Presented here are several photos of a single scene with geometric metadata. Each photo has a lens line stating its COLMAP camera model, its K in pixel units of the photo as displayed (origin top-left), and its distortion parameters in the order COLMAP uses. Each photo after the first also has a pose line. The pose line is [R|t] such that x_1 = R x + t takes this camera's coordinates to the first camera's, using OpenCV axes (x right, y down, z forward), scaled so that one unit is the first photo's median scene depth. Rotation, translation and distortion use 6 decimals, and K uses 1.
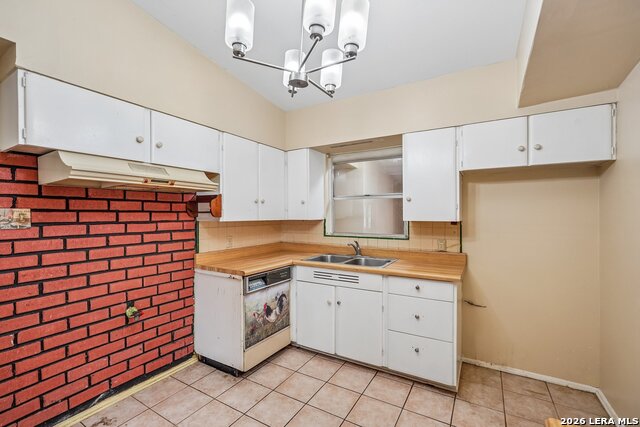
lens RADIAL K [[283.1, 0, 318.5], [0, 283.1, 215.4], [0, 0, 1]] dist [-0.011334, 0.003785]
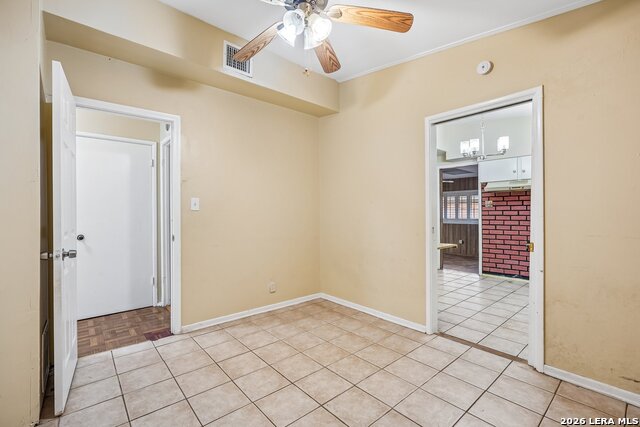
lens RADIAL K [[283.1, 0, 315.8], [0, 283.1, 211.5], [0, 0, 1]] dist [-0.011334, 0.003785]
pose [[-0.325826, -0.001276, -0.945429, 1.739150], [-0.002789, 0.999996, -0.000389, 0.069298], [0.945426, 0.002510, -0.325828, 0.115809]]
